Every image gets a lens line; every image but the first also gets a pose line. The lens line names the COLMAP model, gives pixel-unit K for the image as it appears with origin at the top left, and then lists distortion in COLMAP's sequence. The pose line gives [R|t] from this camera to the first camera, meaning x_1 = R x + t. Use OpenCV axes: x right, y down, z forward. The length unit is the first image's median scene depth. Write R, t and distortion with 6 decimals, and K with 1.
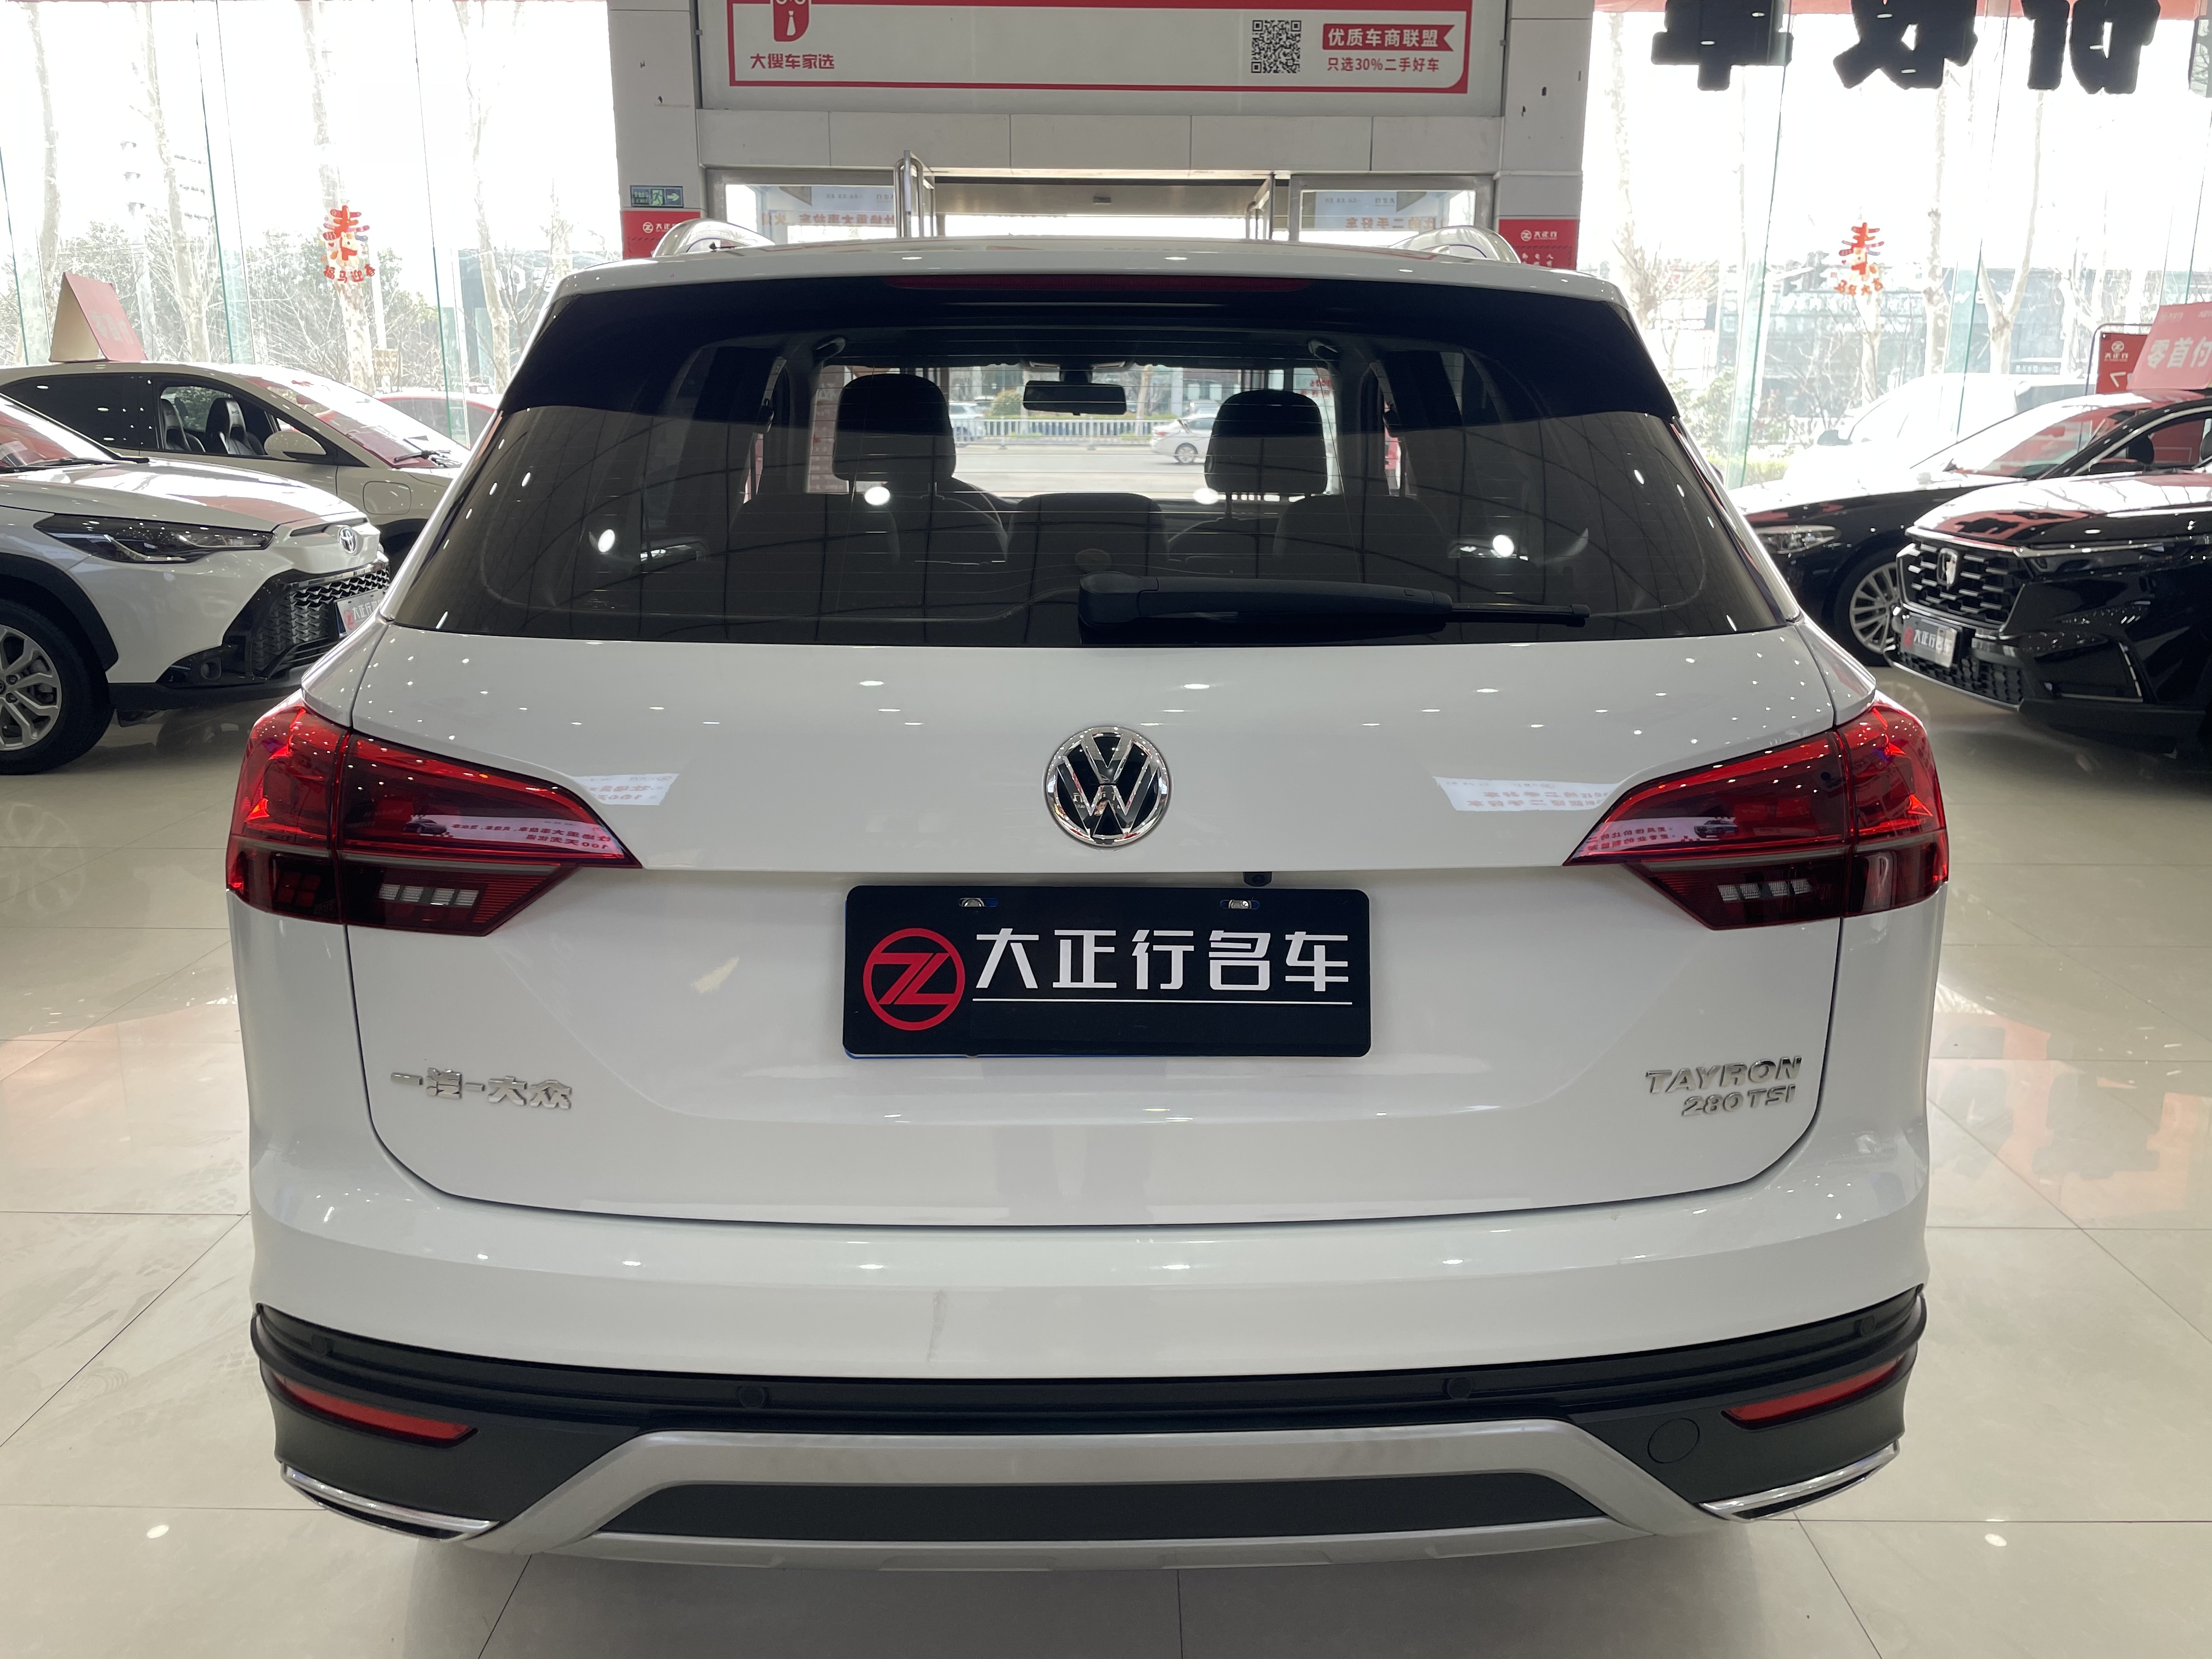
lens RADIAL K [[1786.1, 0, 1107.6], [0, 1786.1, 817.6], [0, 0, 1]] dist [0.073839, -0.101088]
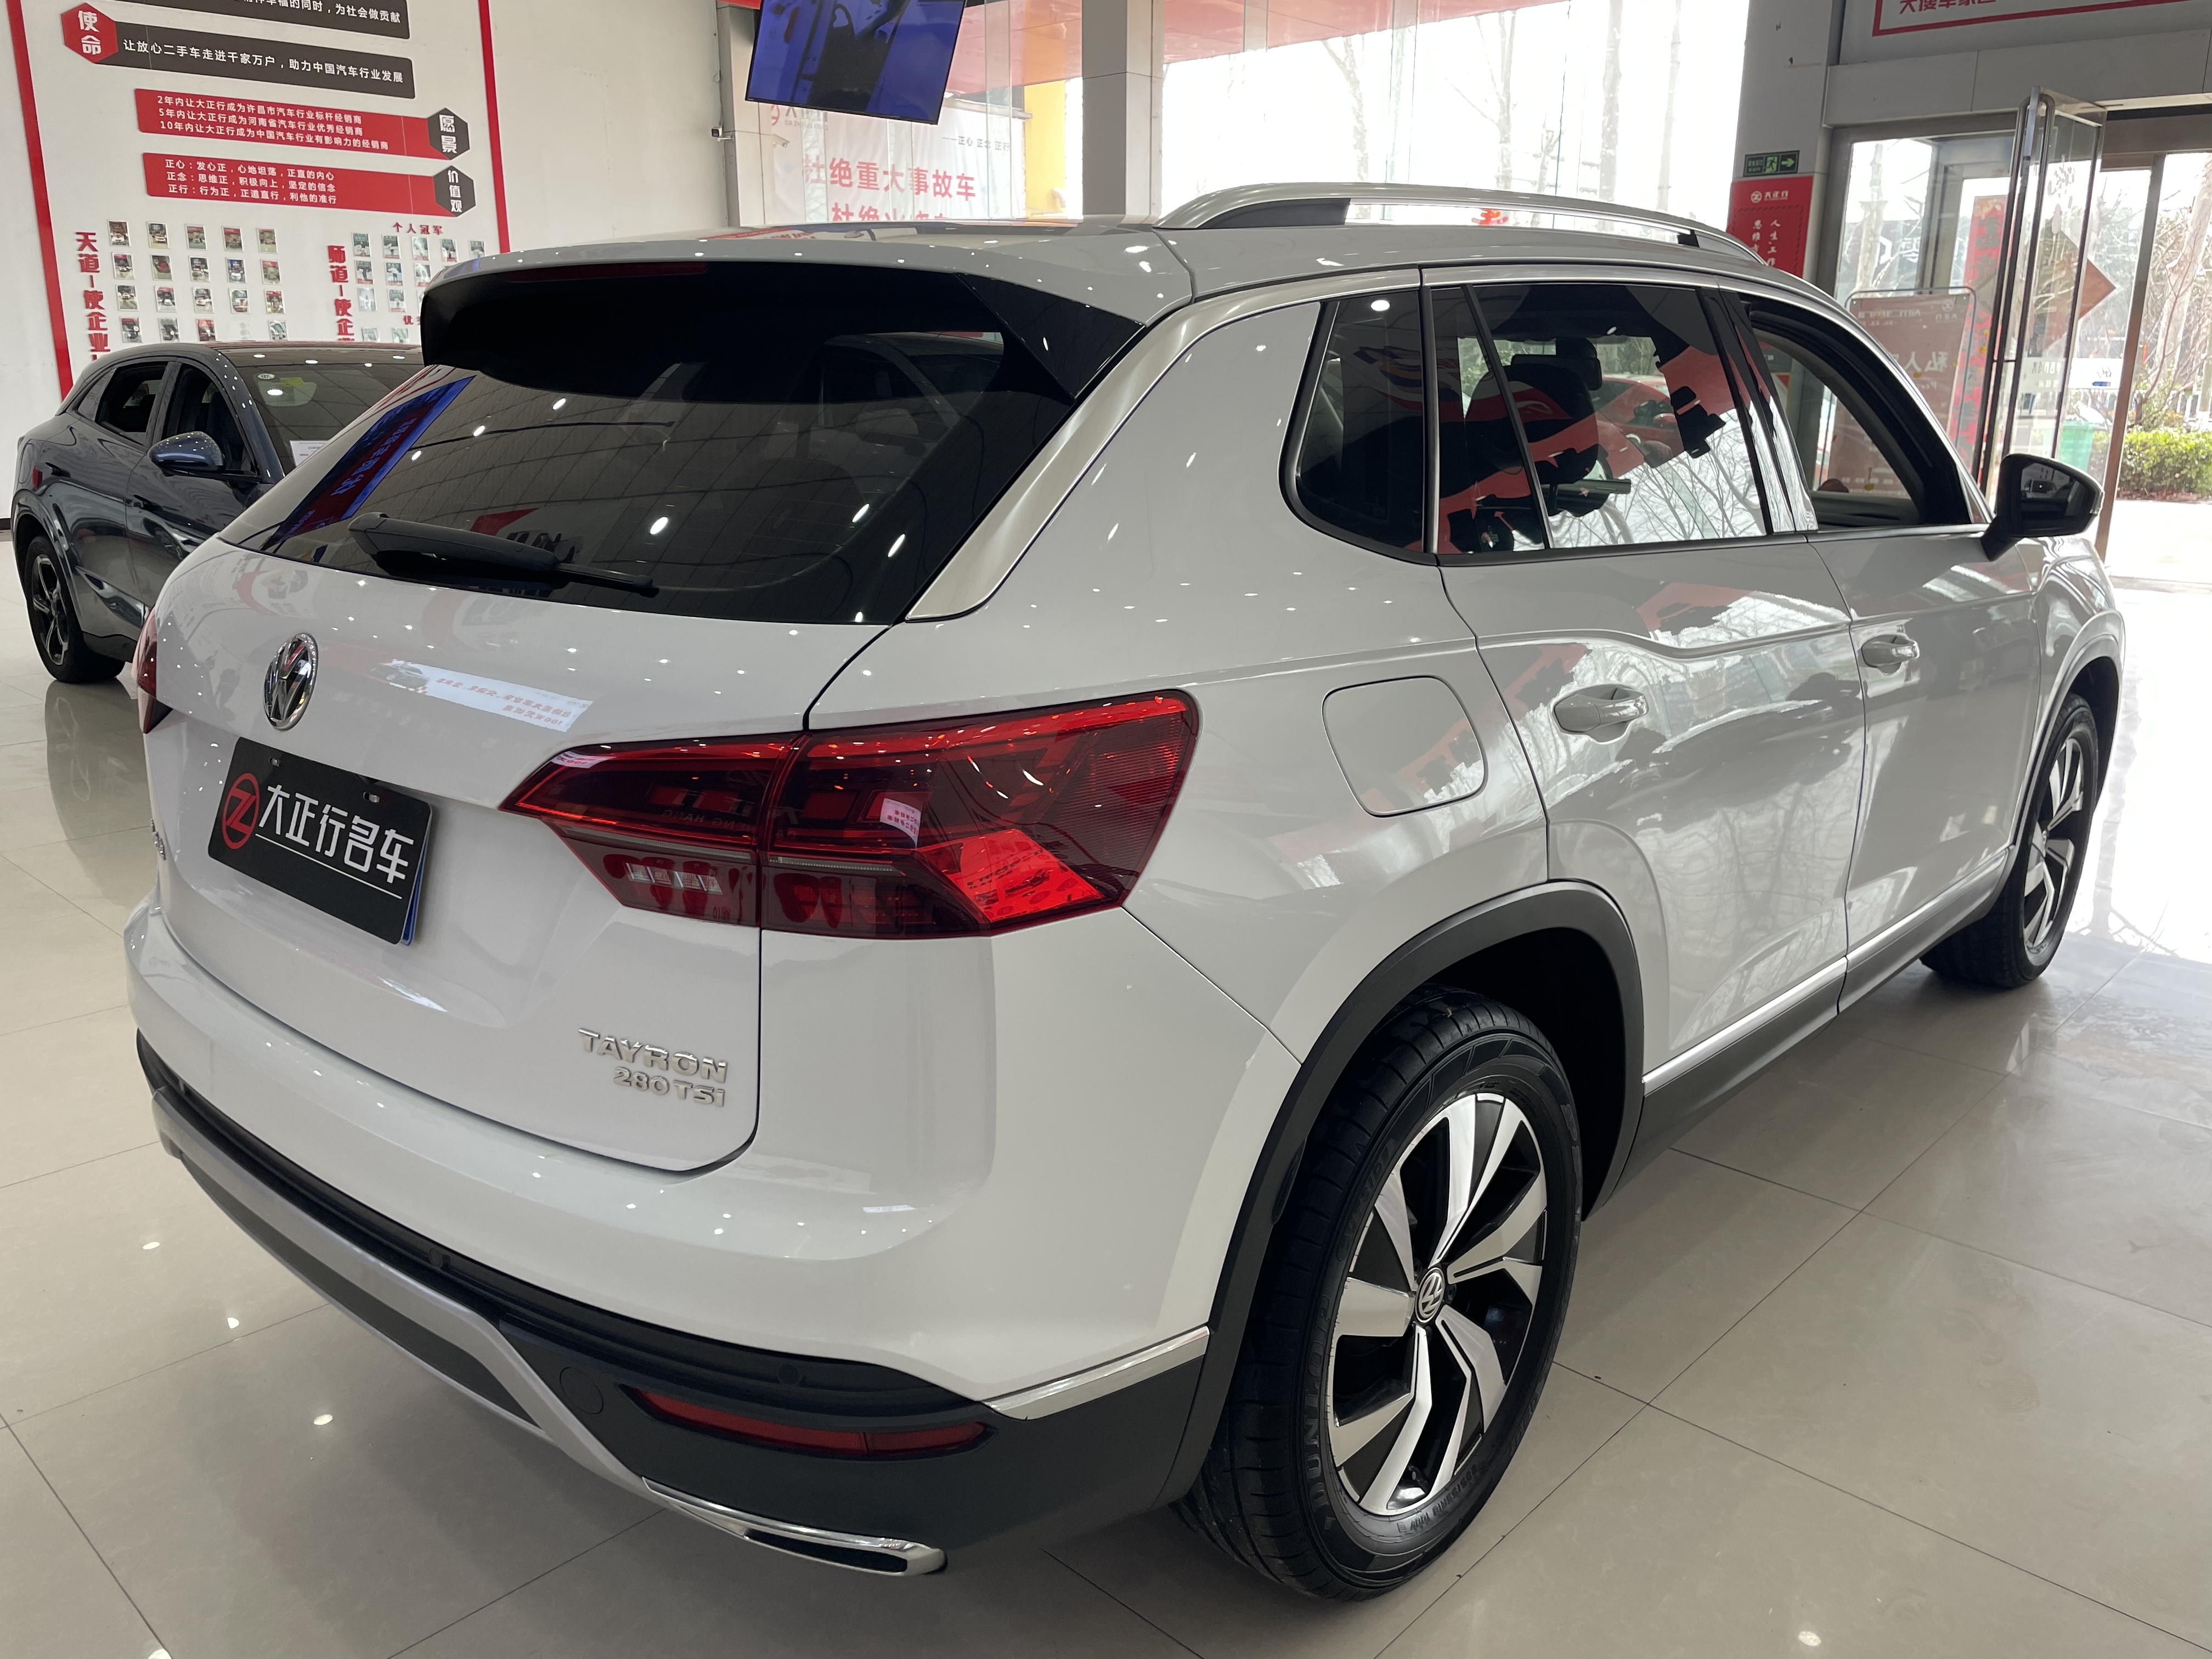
lens RADIAL K [[1786.1, 0, 1115.5], [0, 1786.1, 829.1], [0, 0, 1]] dist [0.073839, -0.101088]
pose [[0.712787, 0.174853, -0.679236, 1.238944], [-0.163145, 0.983197, 0.081897, -0.108924], [0.682143, 0.052439, 0.729336, 0.468246]]
